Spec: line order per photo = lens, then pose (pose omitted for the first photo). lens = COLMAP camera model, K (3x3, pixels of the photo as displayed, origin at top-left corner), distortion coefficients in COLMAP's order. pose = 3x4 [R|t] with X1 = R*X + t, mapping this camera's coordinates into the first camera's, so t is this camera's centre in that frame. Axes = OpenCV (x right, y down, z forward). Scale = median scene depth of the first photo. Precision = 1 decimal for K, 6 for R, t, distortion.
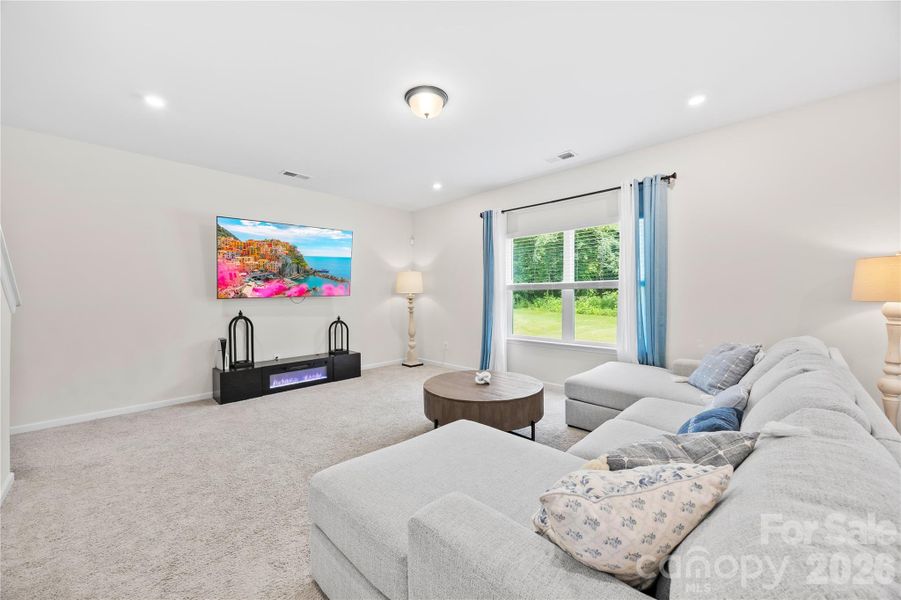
lens RADIAL K [[346.5, 0, 453.3], [0, 346.5, 292.0], [0, 0, 1]] dist [-0.002185, -0.000207]
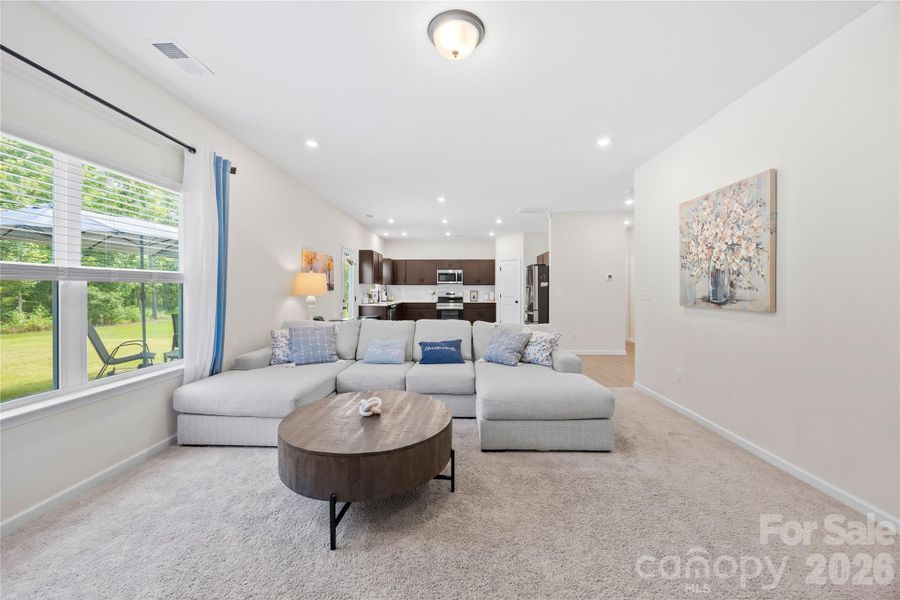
lens RADIAL K [[346.1, 0, 452.8], [0, 346.1, 292.0], [0, 0, 1]] dist [-0.002185, -0.000207]
pose [[-0.687069, 0.004312, 0.726579, -0.392182], [-0.001489, 0.999972, -0.007342, 0.009725], [-0.726590, -0.006126, -0.687044, 0.962065]]
